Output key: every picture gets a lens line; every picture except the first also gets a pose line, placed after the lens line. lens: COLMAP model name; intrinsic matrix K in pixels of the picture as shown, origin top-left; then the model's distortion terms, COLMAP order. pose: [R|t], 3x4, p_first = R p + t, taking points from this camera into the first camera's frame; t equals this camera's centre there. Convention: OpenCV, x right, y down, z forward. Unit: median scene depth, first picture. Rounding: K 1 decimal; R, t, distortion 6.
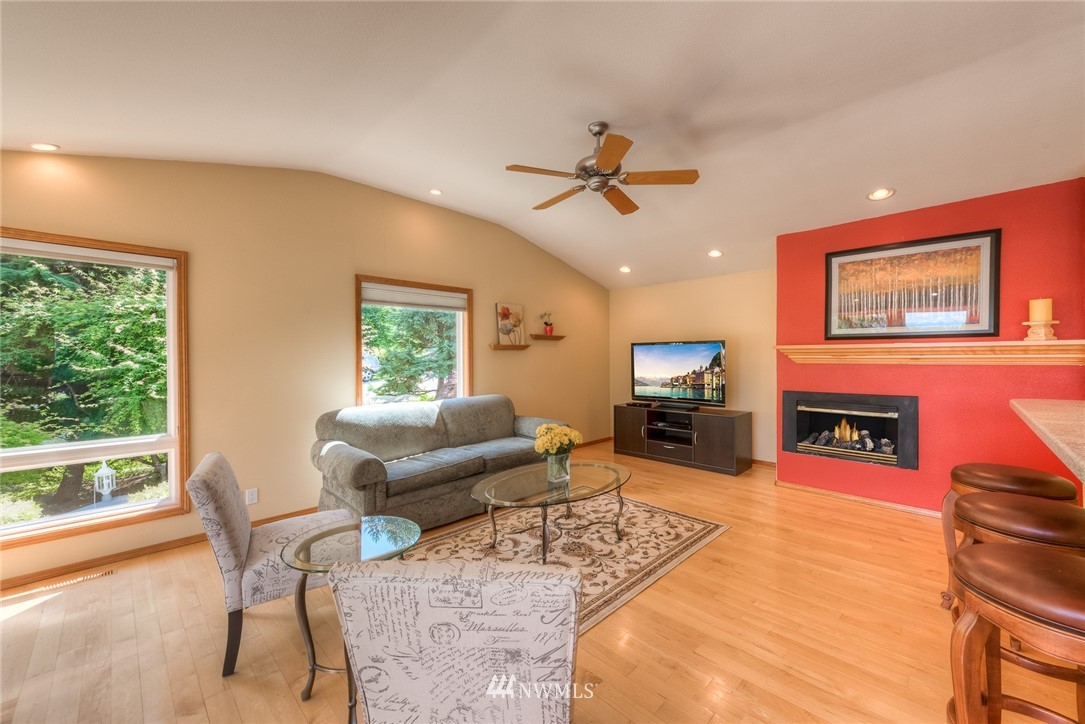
lens RADIAL K [[426.8, 0, 543.1], [0, 426.8, 364.0], [0, 0, 1]] dist [0.014176, 0.000005]
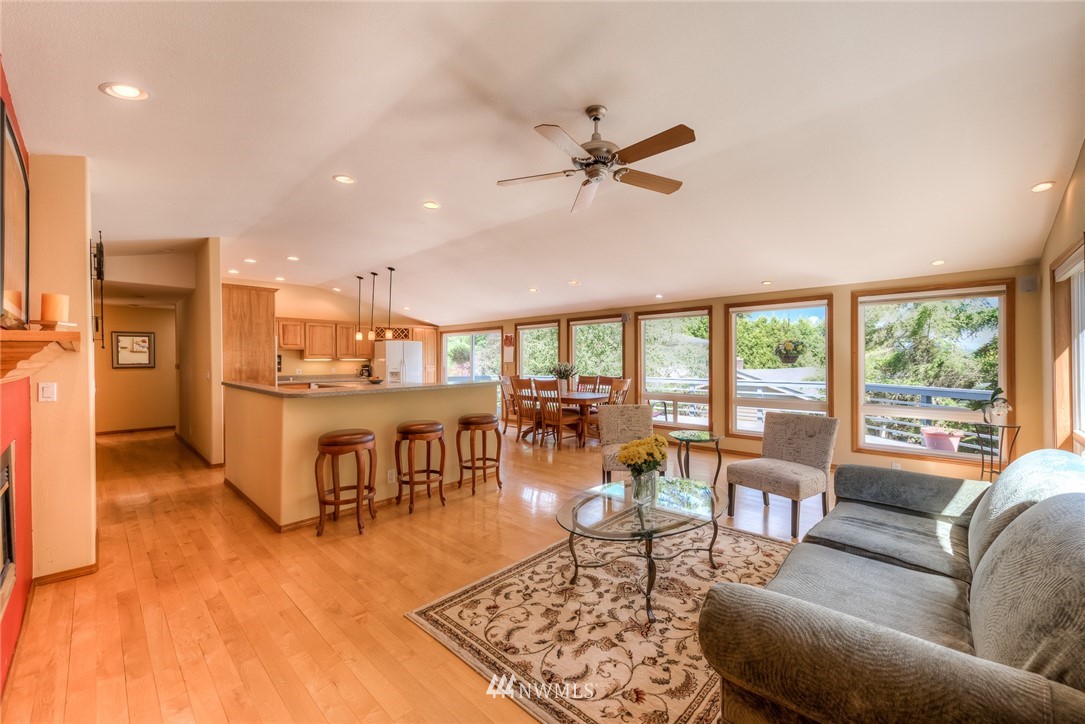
lens RADIAL K [[426.8, 0, 542.2], [0, 426.8, 360.5], [0, 0, 1]] dist [0.014176, 0.000005]
pose [[-0.999825, 0.006404, -0.017582, 0.245451], [0.006108, 0.999839, 0.016873, -0.030690], [0.017687, 0.016763, -0.999703, 1.775617]]
